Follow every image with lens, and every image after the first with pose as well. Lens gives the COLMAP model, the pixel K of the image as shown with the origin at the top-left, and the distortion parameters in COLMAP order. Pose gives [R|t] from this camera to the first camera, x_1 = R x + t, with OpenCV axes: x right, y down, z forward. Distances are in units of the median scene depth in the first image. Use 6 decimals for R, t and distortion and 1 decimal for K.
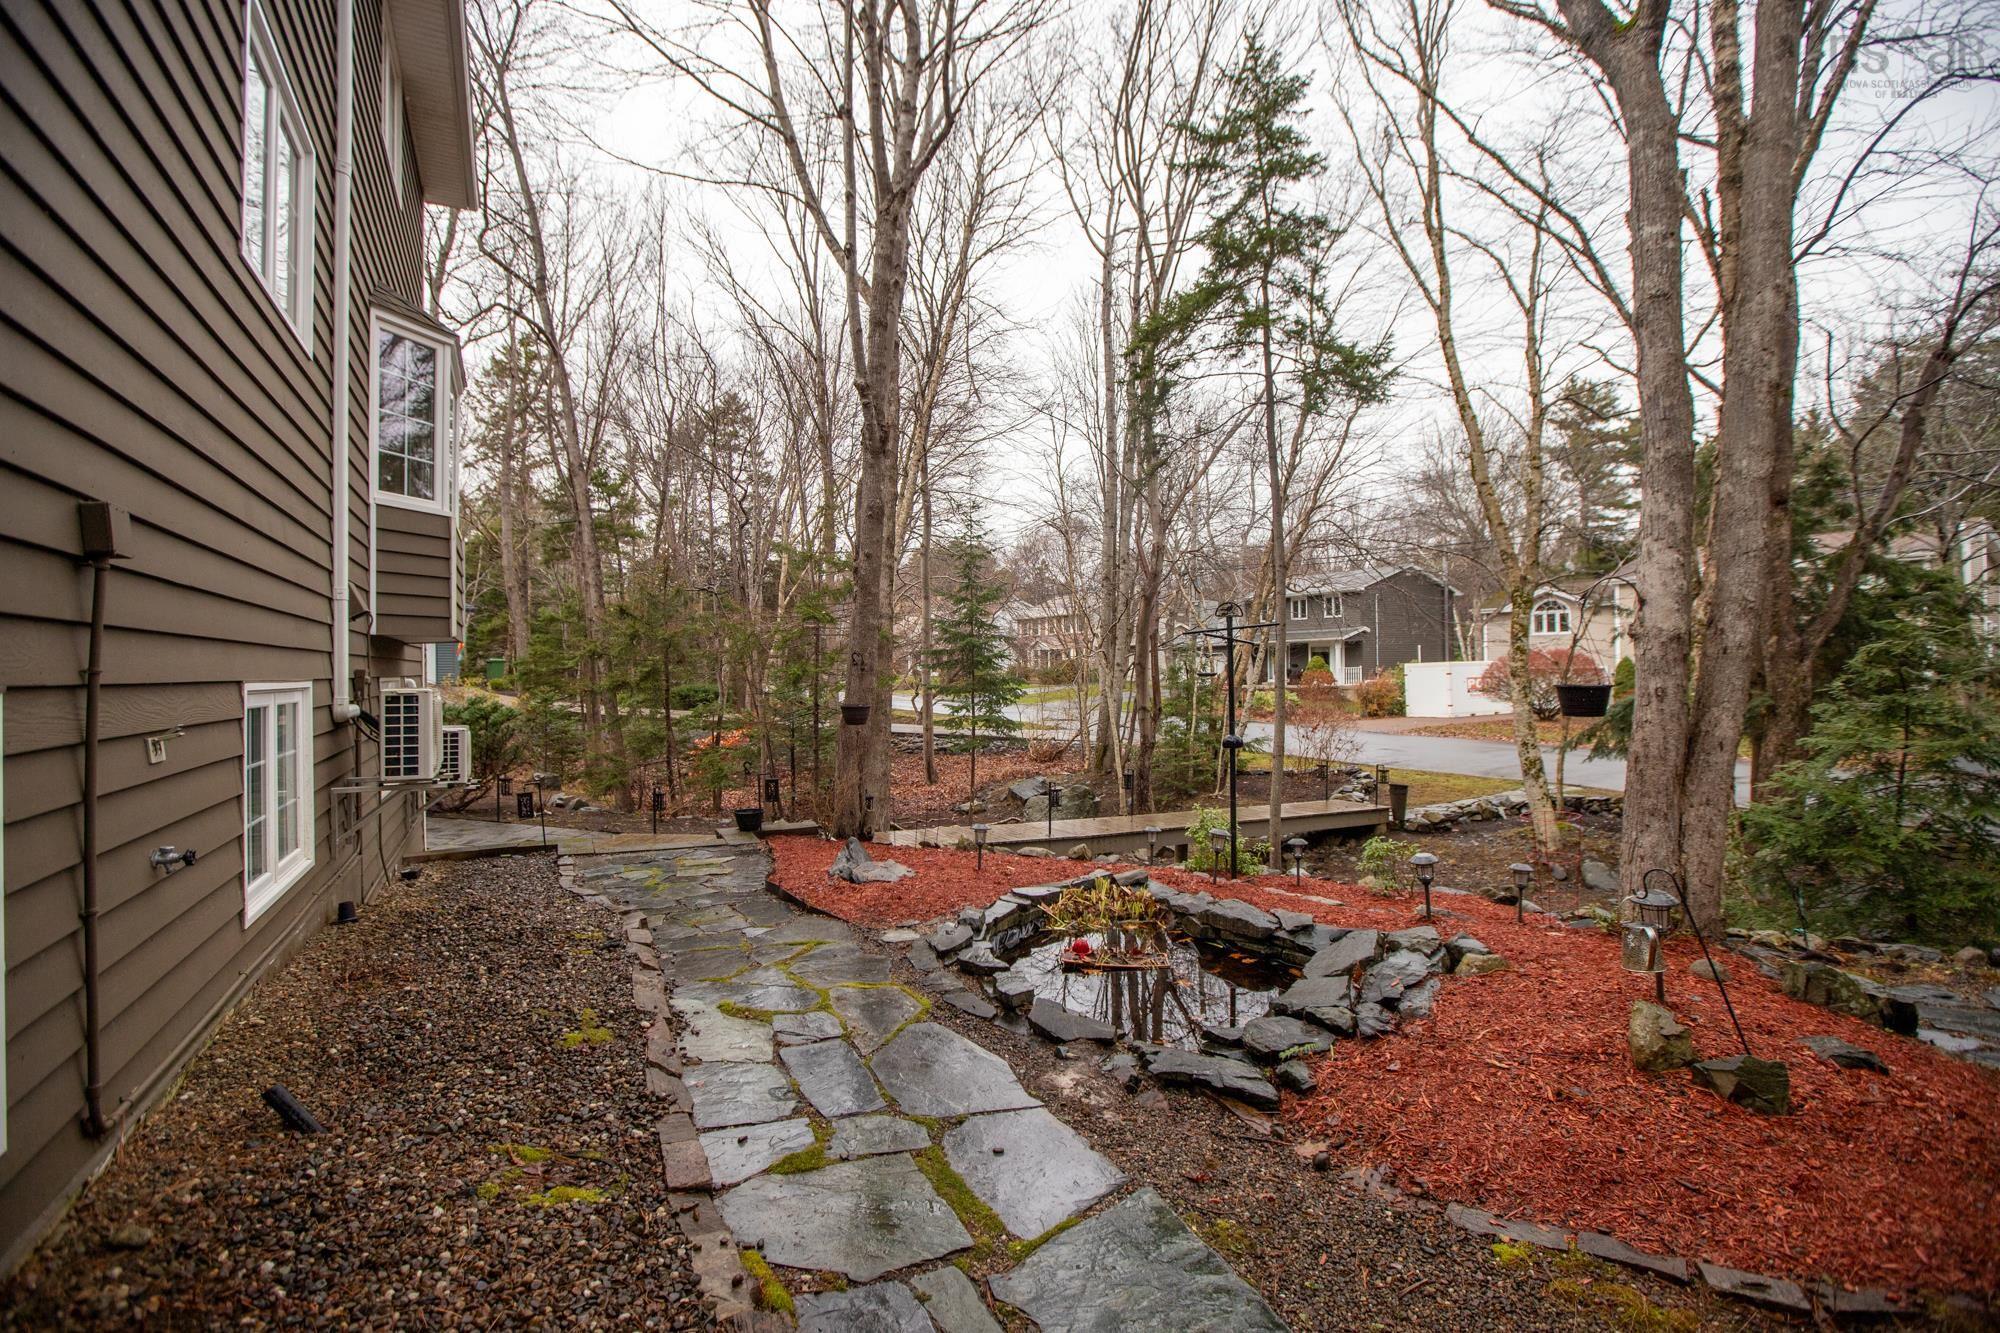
lens RADIAL K [[910.0, 0, 985.3], [0, 910.0, 663.4], [0, 0, 1]] dist [-0.034381, 0.003137]
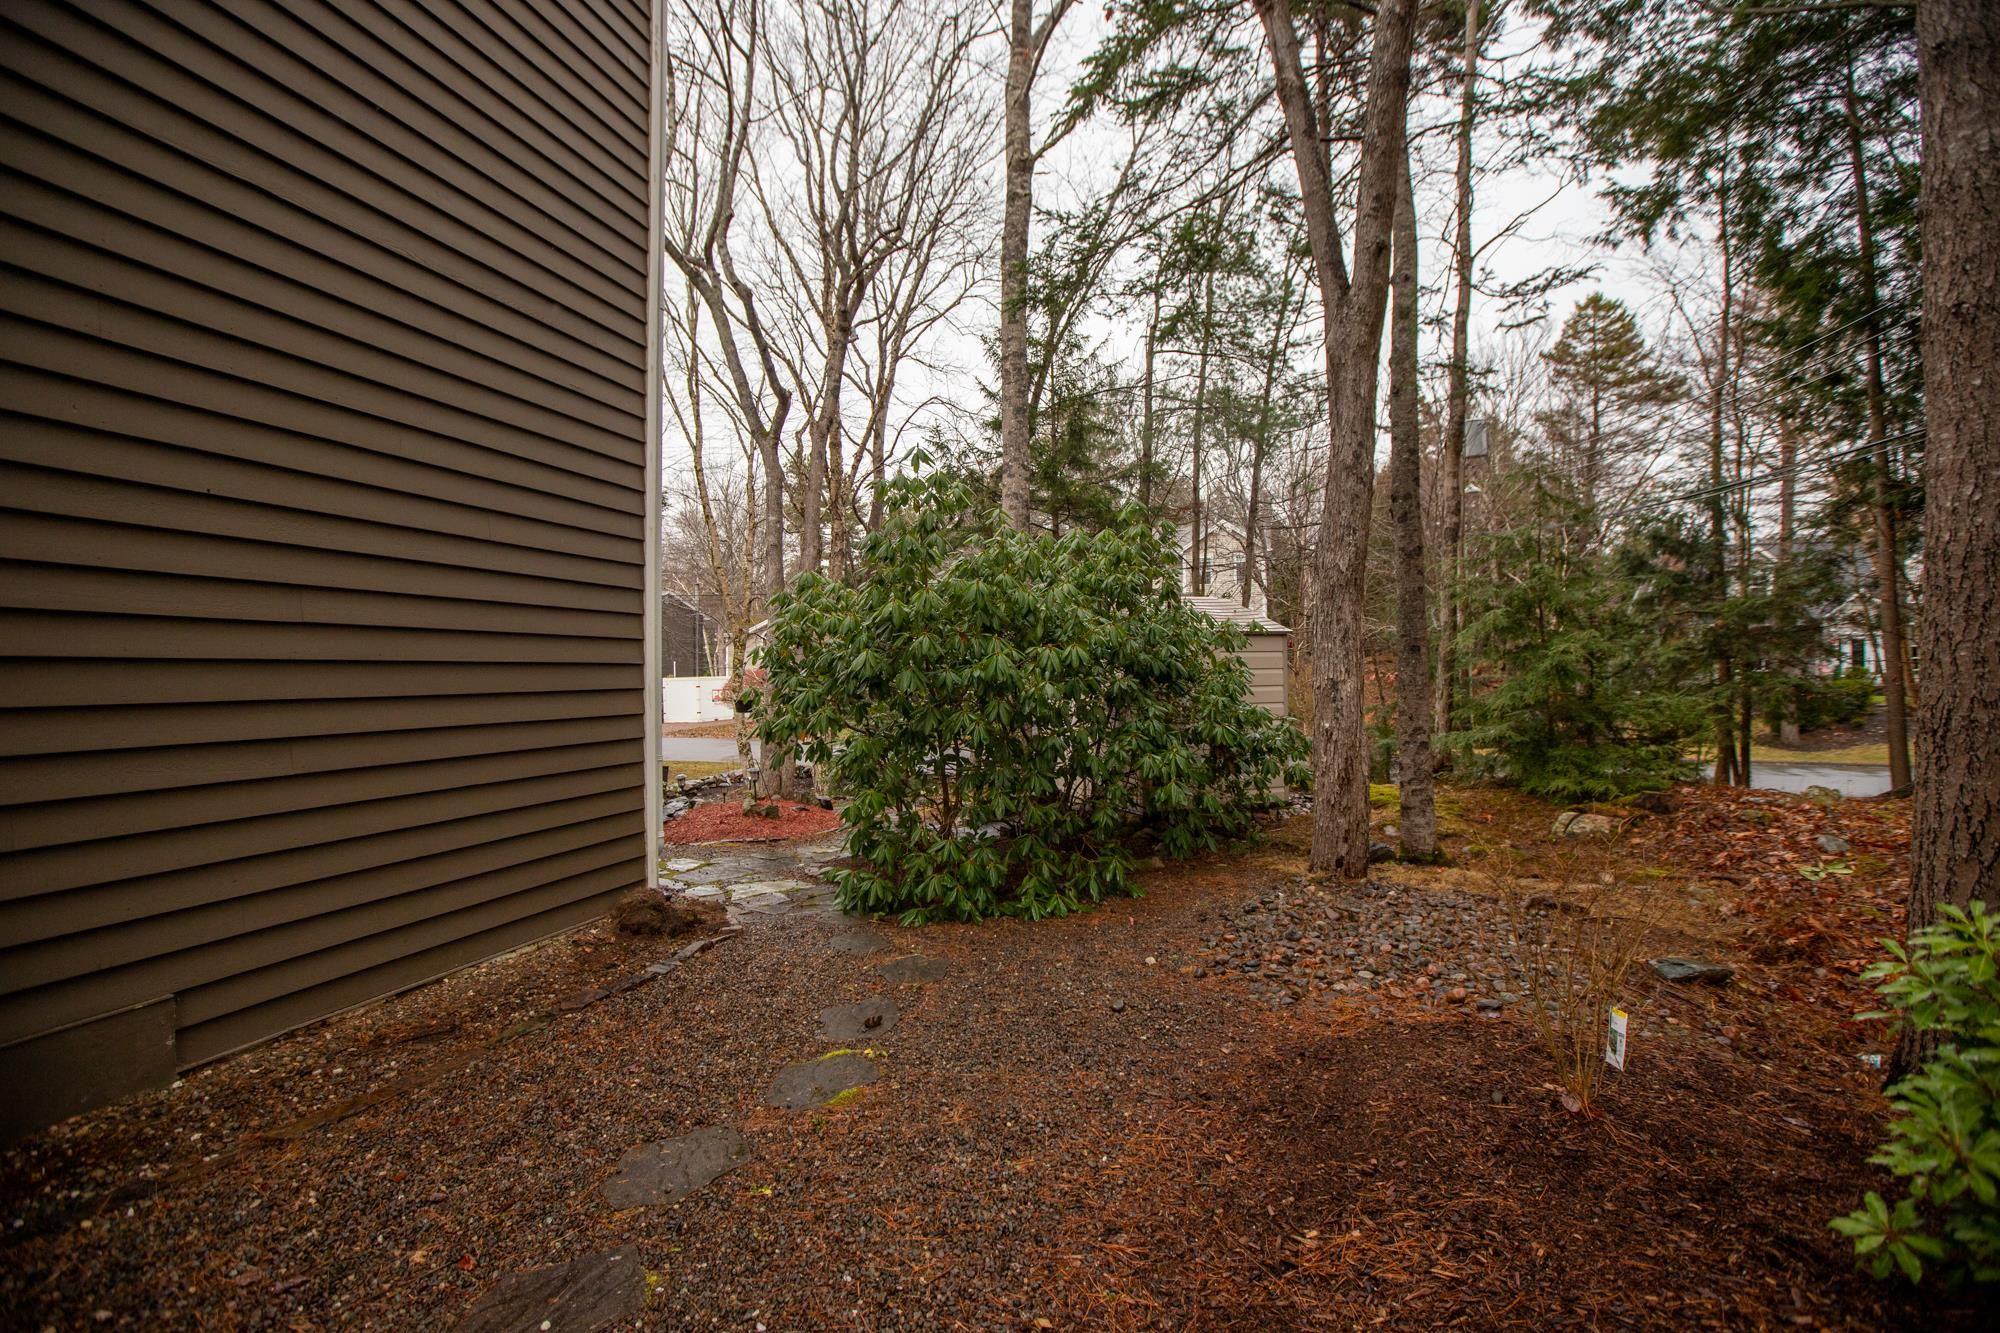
lens RADIAL K [[910.0, 0, 991.5], [0, 910.0, 669.4], [0, 0, 1]] dist [-0.034381, 0.003137]
pose [[0.706415, 0.015087, 0.707637, -0.213137], [-0.012194, 0.999884, -0.009145, -0.015439], [-0.707693, -0.002169, 0.706517, -0.428233]]
